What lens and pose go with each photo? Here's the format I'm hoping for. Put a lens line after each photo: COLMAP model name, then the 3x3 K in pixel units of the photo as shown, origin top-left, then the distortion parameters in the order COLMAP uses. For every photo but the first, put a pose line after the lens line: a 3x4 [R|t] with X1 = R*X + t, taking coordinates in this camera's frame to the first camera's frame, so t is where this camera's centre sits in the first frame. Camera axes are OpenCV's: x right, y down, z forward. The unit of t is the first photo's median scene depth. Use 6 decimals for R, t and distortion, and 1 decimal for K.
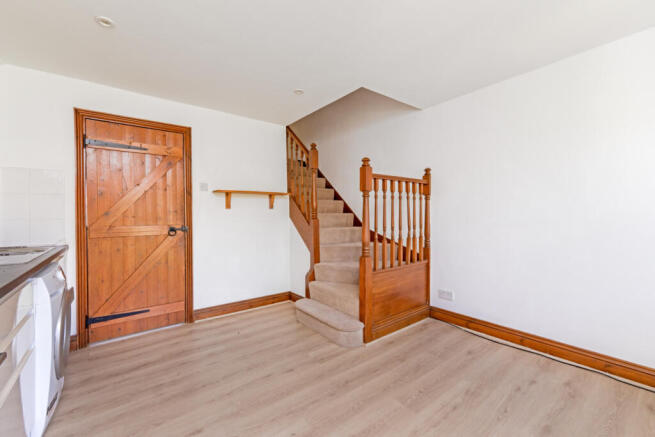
lens RADIAL K [[277.5, 0, 324.9], [0, 277.5, 215.4], [0, 0, 1]] dist [0.000501, 0.000067]
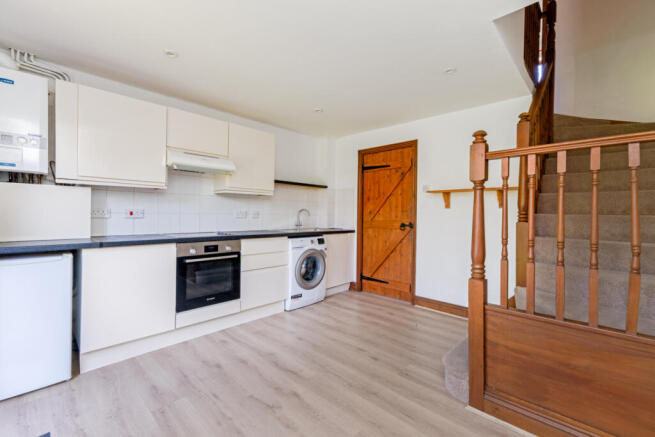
lens RADIAL K [[277.5, 0, 324.9], [0, 277.5, 215.4], [0, 0, 1]] dist [0.000501, 0.000067]
pose [[0.154617, 0.019583, -0.987780, 0.702297], [-0.018636, 0.999683, 0.016902, -0.009105], [0.987799, 0.015795, 0.154933, 0.494947]]
